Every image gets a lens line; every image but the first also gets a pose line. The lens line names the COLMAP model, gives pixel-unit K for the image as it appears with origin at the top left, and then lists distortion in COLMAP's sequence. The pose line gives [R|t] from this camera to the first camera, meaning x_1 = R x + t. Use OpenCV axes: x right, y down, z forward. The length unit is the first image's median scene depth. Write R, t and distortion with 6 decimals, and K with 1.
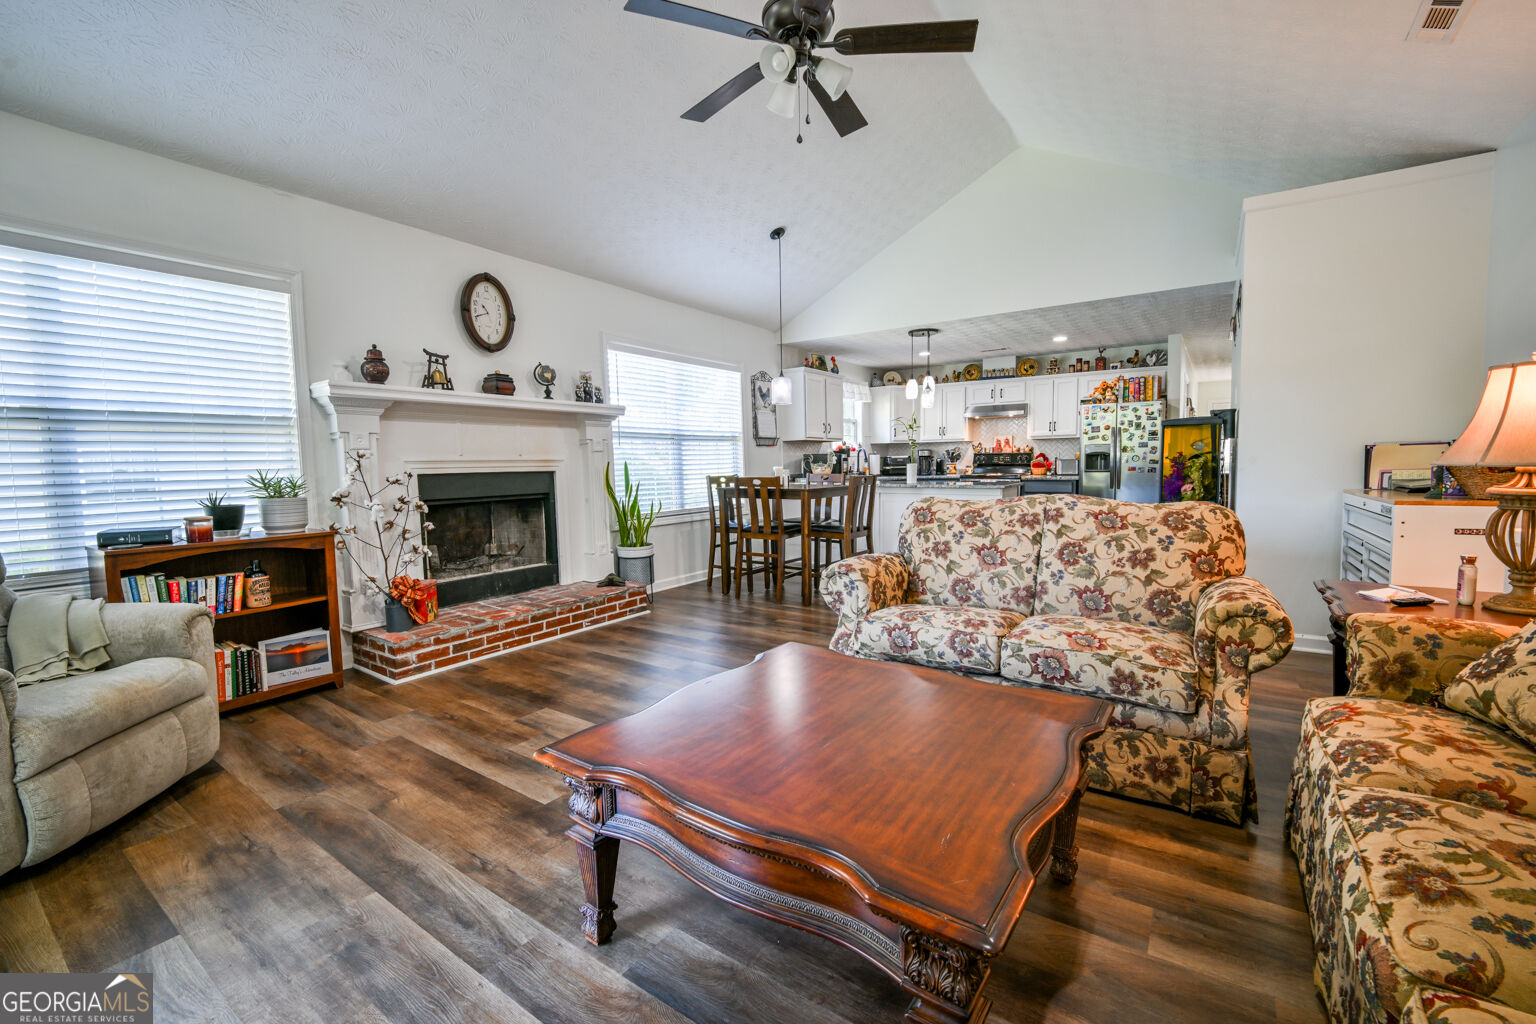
lens RADIAL K [[630.0, 0, 765.7], [0, 630.0, 514.4], [0, 0, 1]] dist [-0.008129, -0.003286]
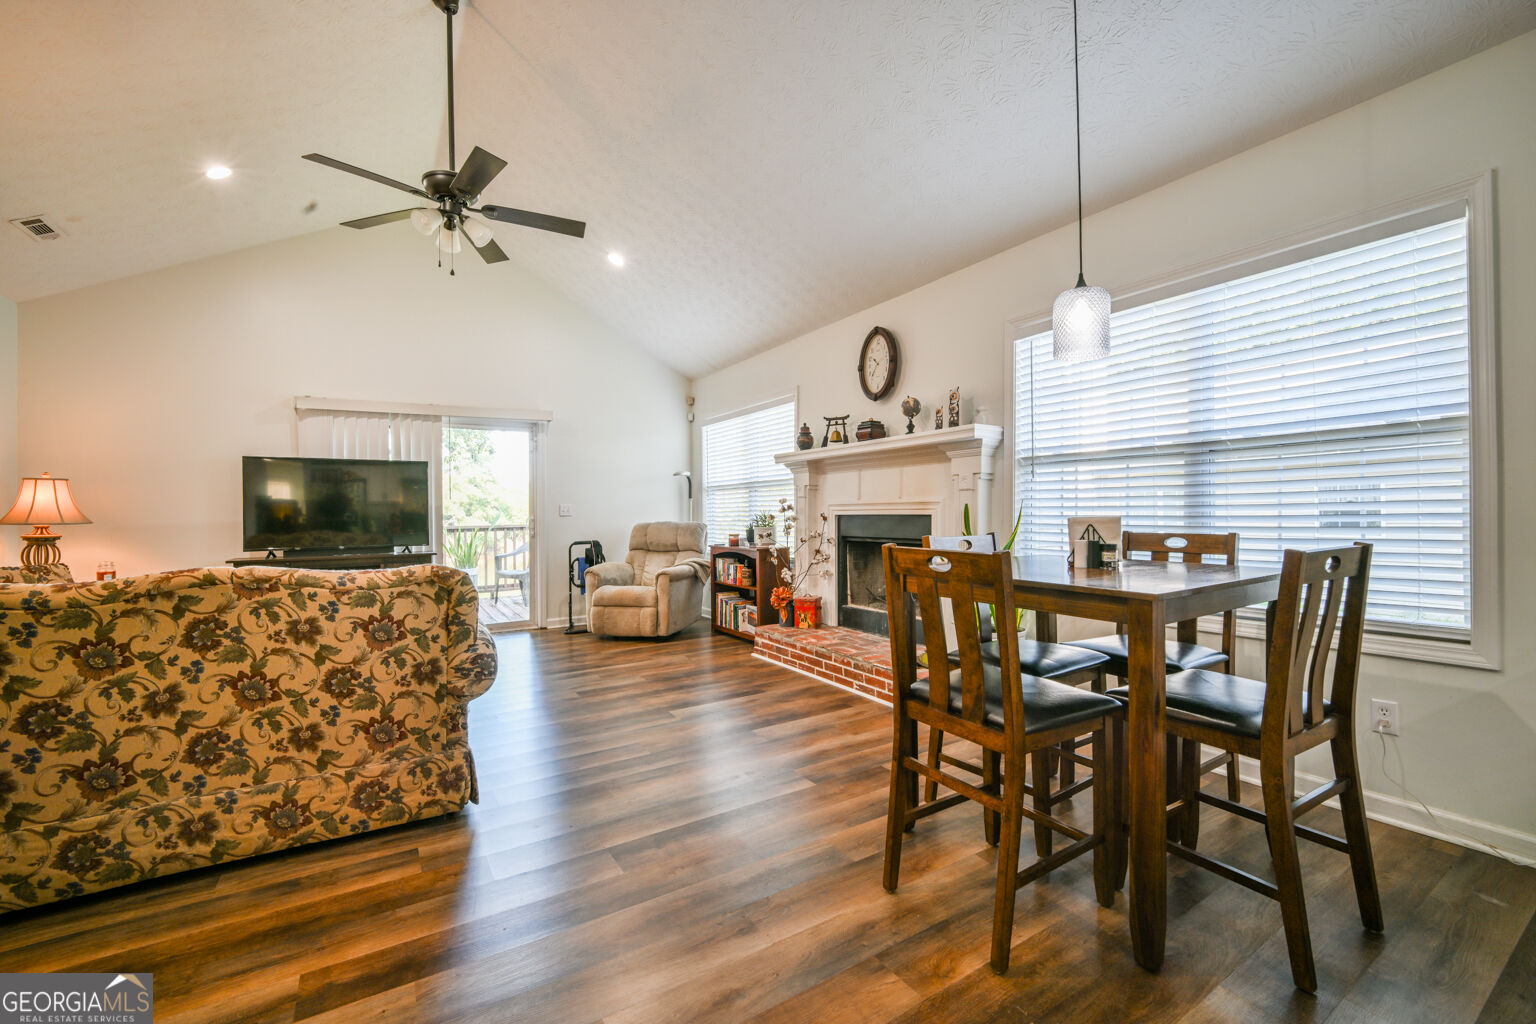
lens RADIAL K [[630.0, 0, 768.1], [0, 630.0, 508.2], [0, 0, 1]] dist [-0.008129, -0.003286]
pose [[-0.401269, 0.023574, -0.915657, 0.640698], [-0.046721, 0.997841, 0.046164, -0.126440], [0.914768, 0.061304, -0.399301, 1.346165]]
